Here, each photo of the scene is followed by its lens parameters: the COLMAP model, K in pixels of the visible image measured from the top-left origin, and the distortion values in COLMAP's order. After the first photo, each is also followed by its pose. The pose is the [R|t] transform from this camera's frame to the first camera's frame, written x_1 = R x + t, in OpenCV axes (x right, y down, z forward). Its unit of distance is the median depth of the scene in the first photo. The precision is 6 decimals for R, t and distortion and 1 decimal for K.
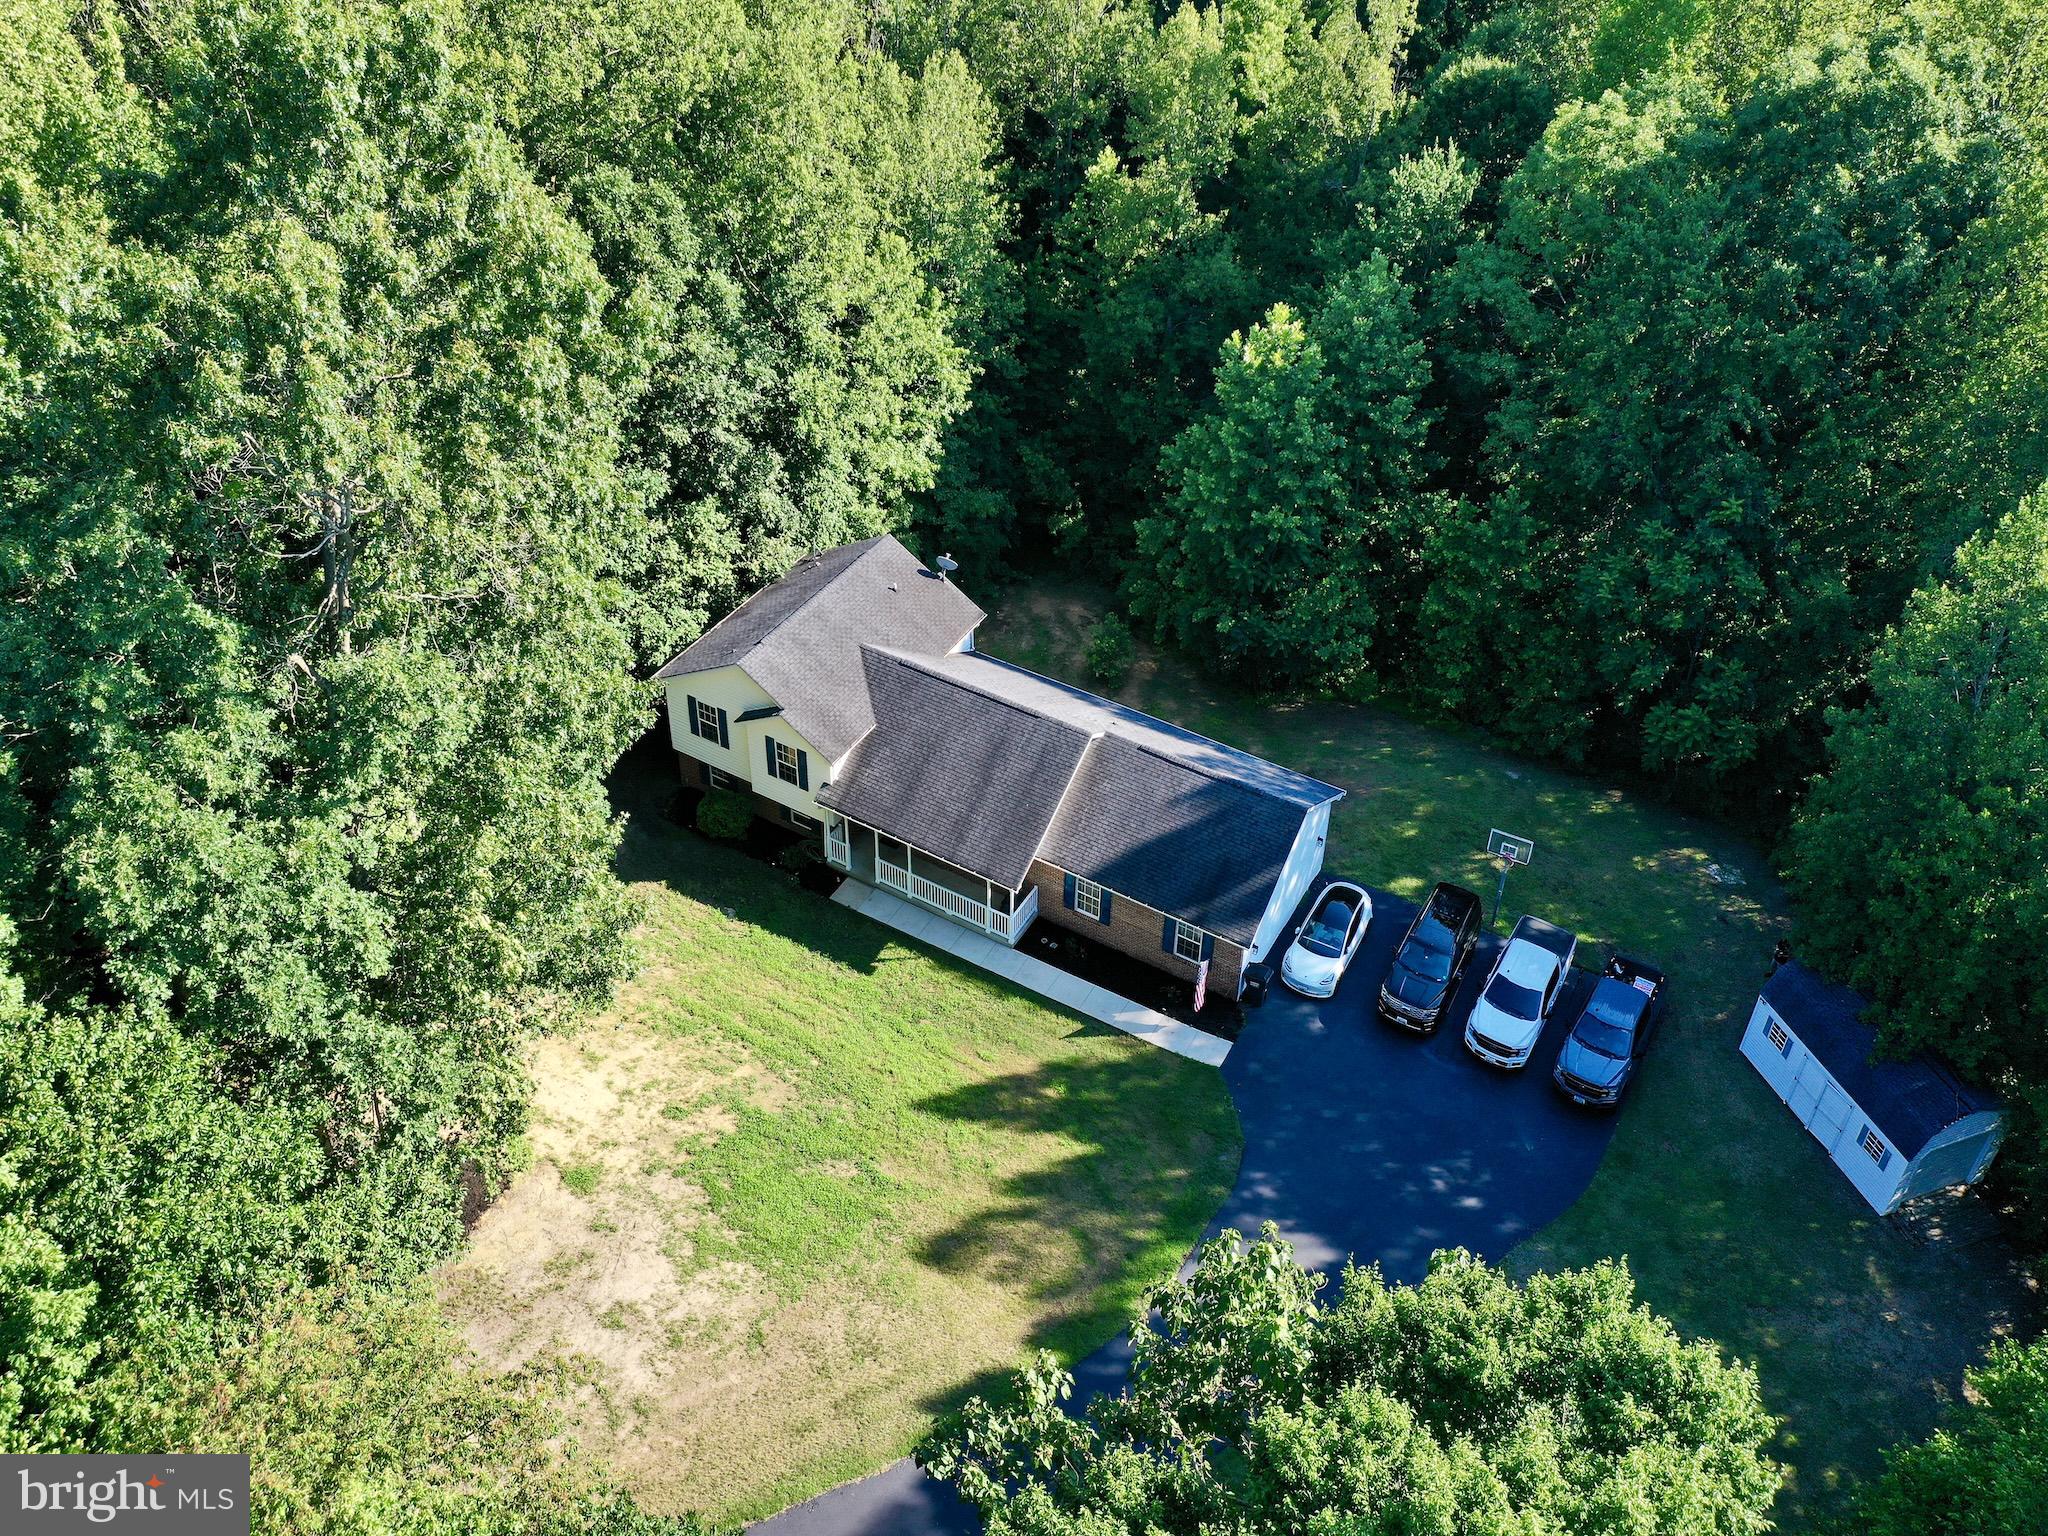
lens RADIAL K [[1655.6, 0, 1024.2], [0, 1655.6, 761.4], [0, 0, 1]] dist [-0.008448, 0.001351]
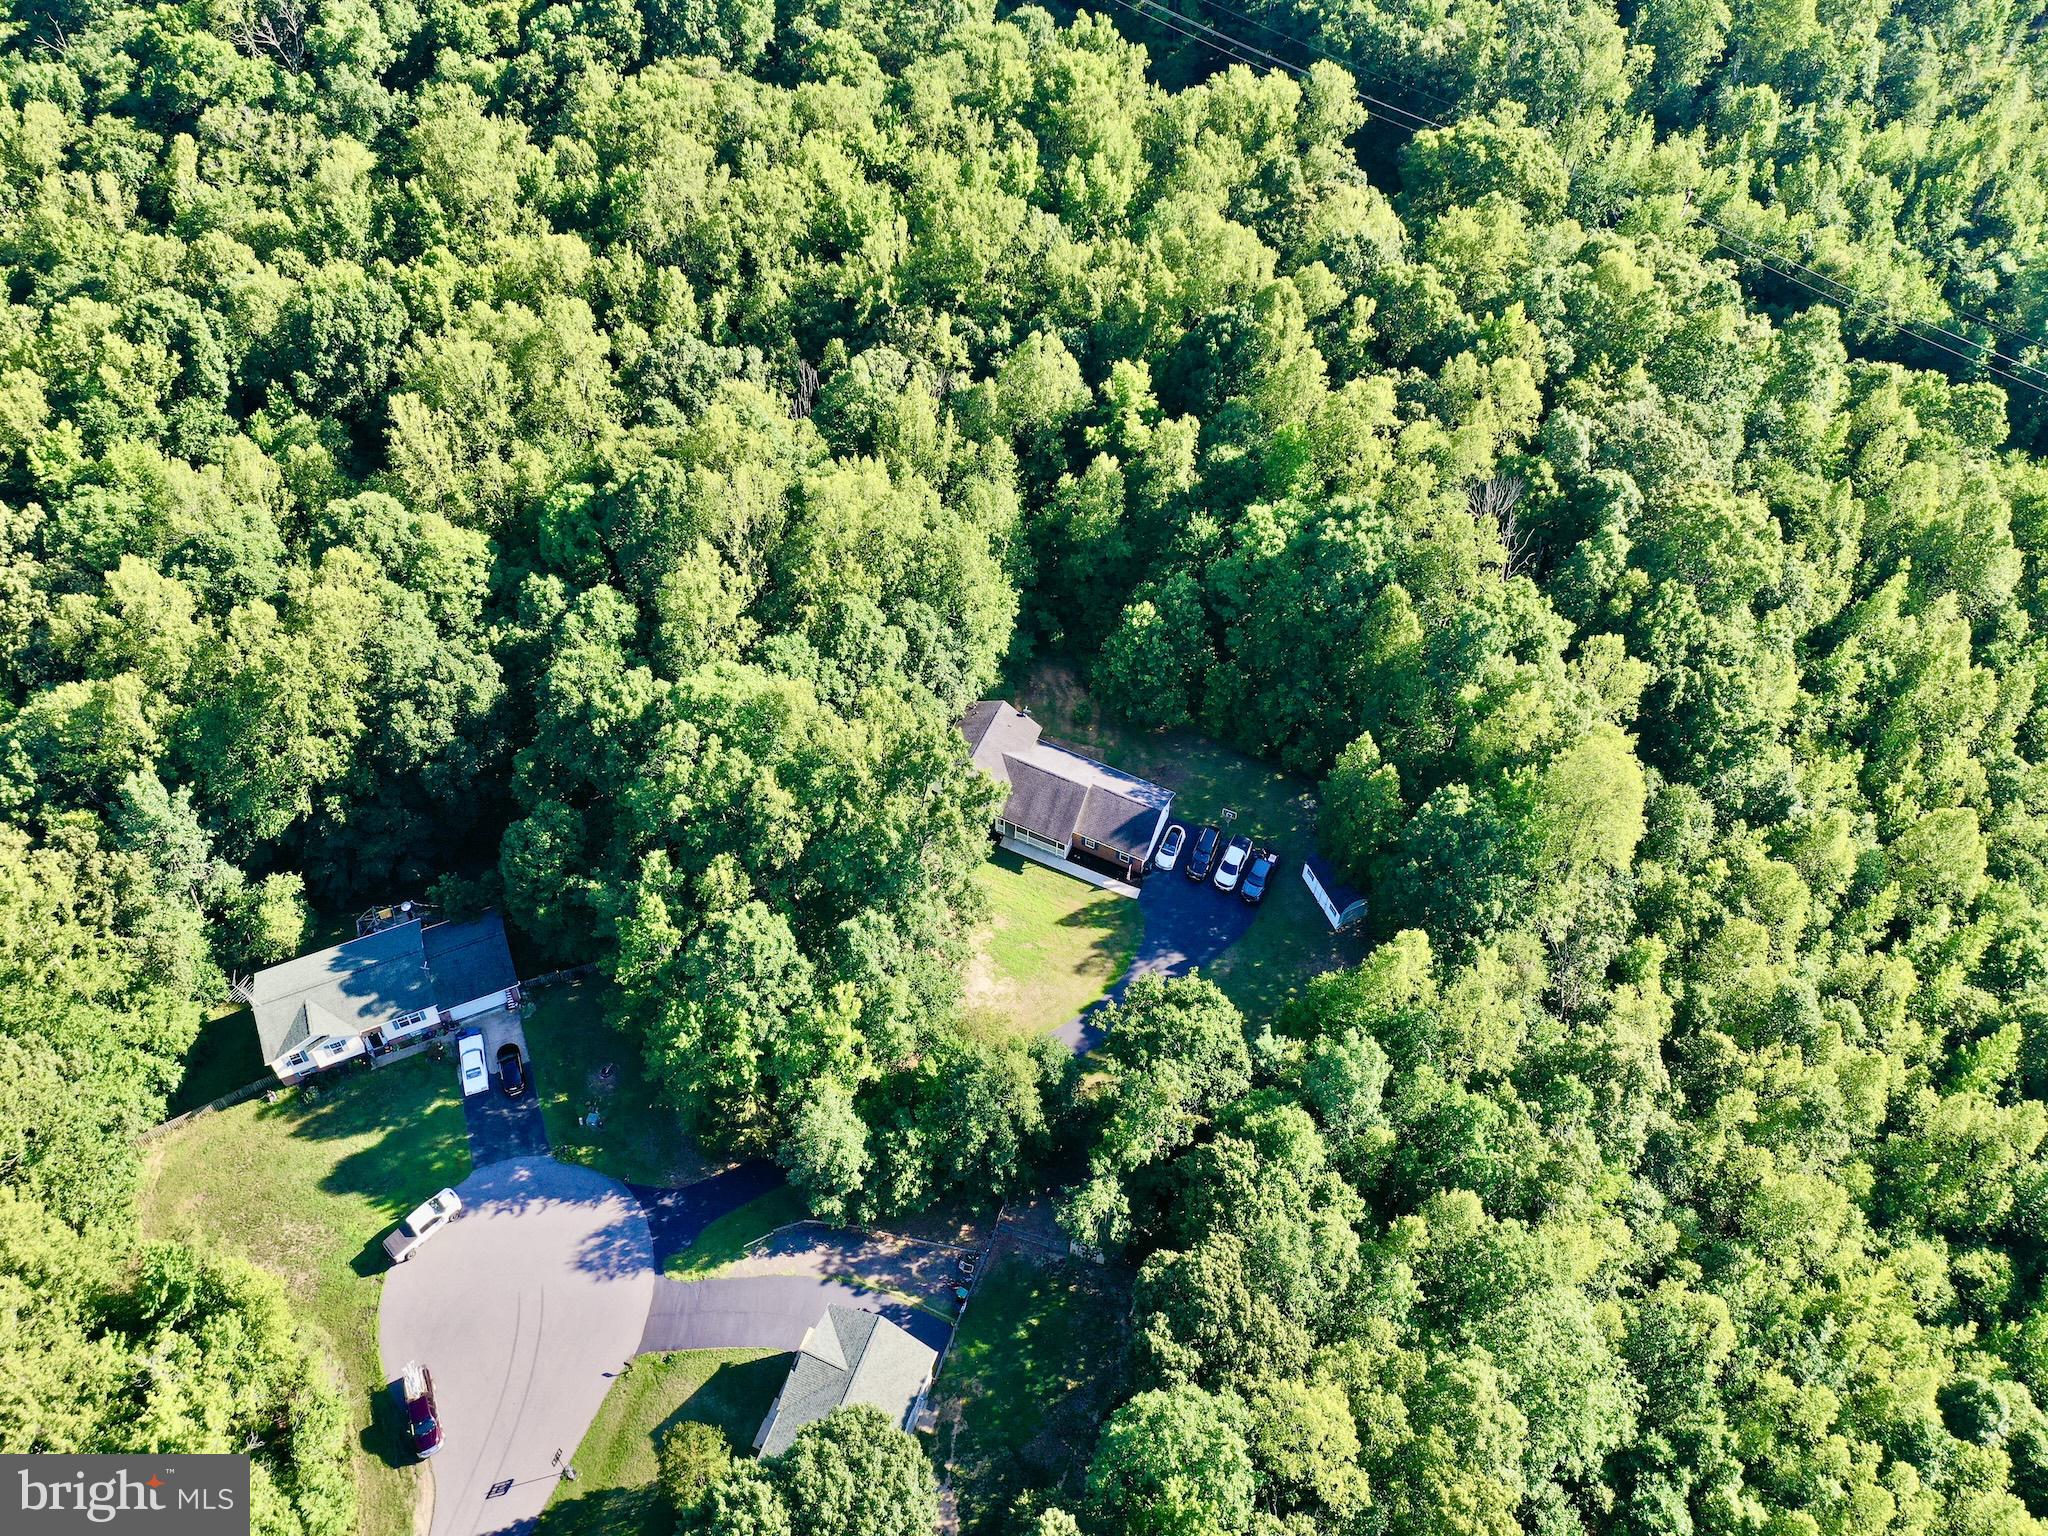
lens RADIAL K [[1655.6, 0, 1024.0], [0, 1655.6, 770.1], [0, 0, 1]] dist [-0.008448, 0.001351]
pose [[0.995310, -0.073735, 0.062618, -0.265245], [0.055684, 0.966012, 0.252429, -0.825040], [-0.079103, -0.247759, 0.965587, -1.893878]]
